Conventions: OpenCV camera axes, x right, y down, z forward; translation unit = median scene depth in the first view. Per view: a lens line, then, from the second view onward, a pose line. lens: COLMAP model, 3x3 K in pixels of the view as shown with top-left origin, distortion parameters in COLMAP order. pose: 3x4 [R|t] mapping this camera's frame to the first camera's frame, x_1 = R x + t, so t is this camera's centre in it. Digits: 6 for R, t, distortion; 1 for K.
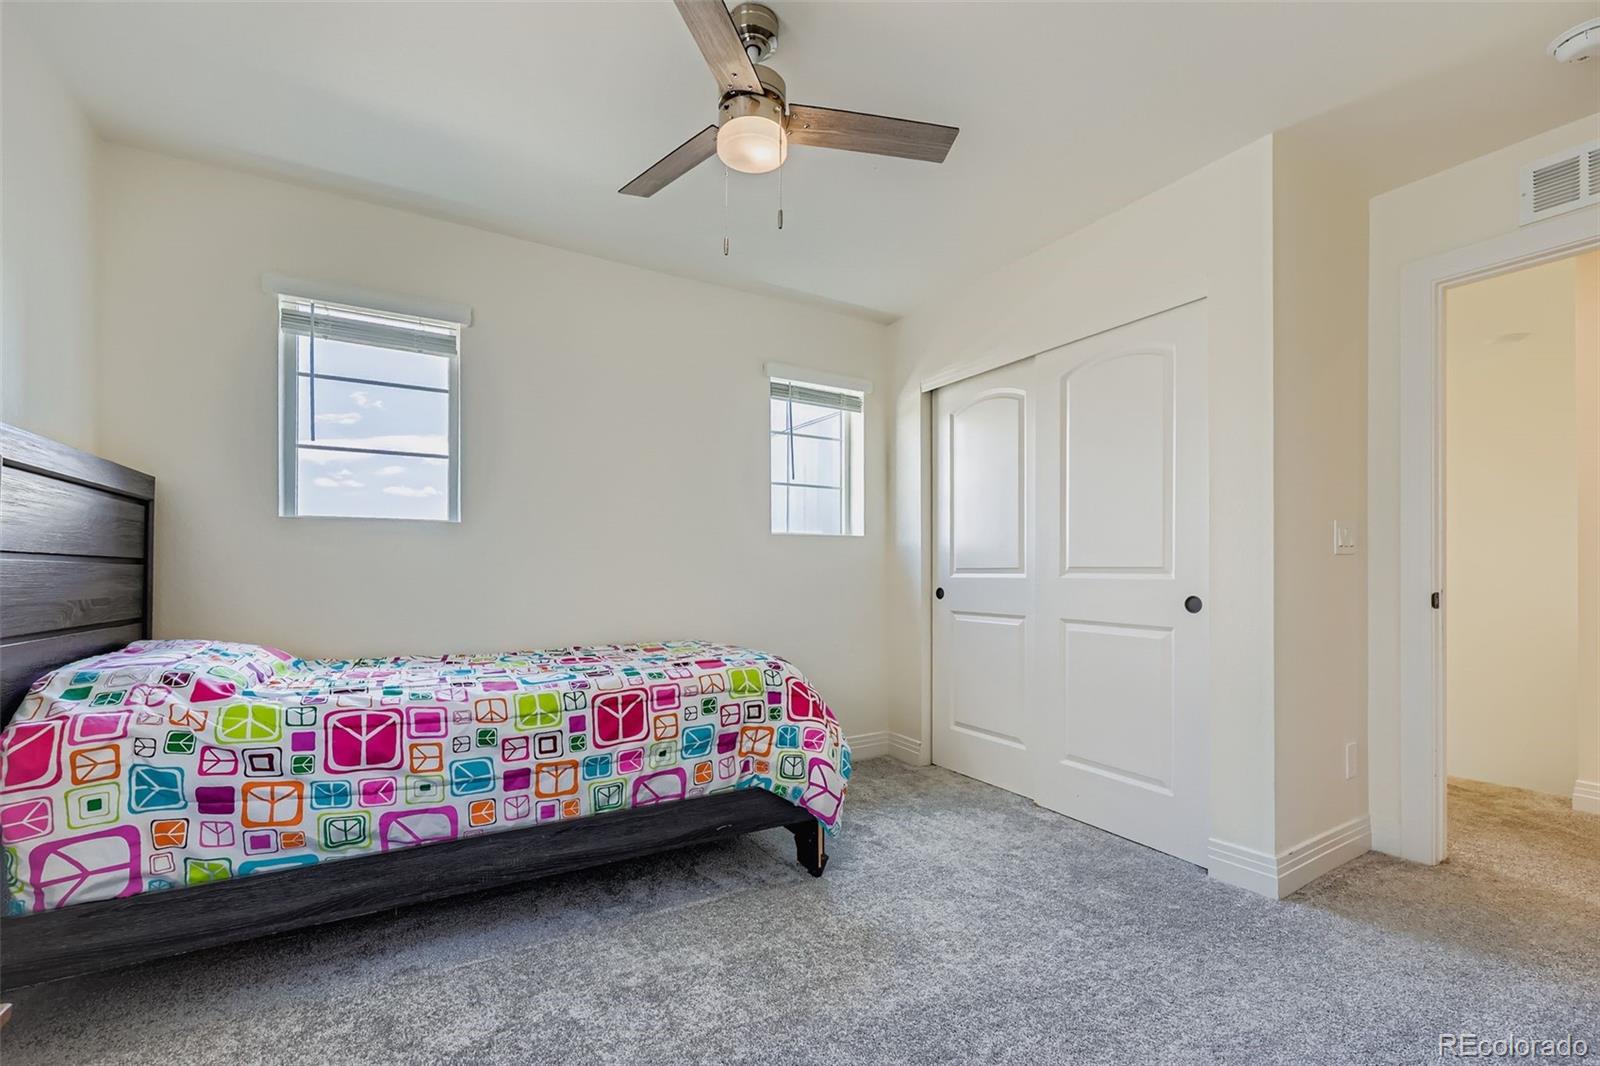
lens RADIAL K [[662.5, 0, 803.2], [0, 662.5, 571.2], [0, 0, 1]] dist [0.000294, 0.000885]
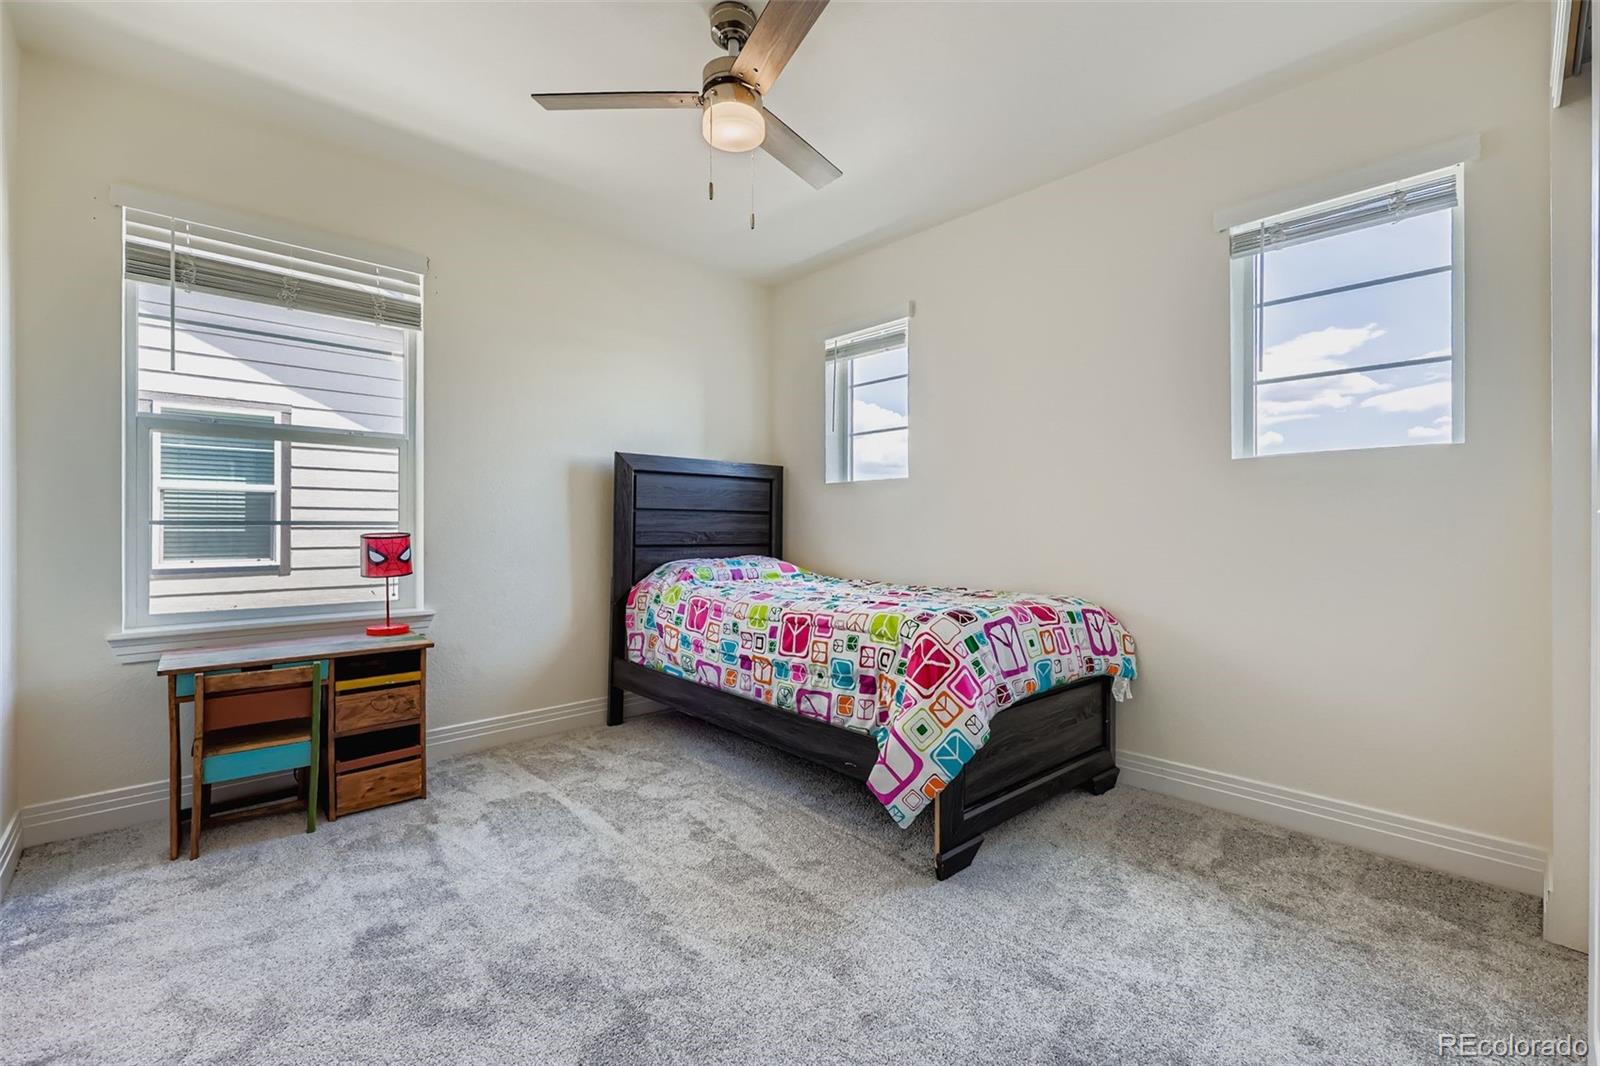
lens RADIAL K [[662.5, 0, 804.3], [0, 662.5, 526.9], [0, 0, 1]] dist [0.000294, 0.000885]
pose [[0.237684, 0.000945, -0.971342, 0.927318], [-0.001287, 0.999999, 0.000658, 0.025115], [0.971342, 0.001093, 0.237685, 0.756985]]
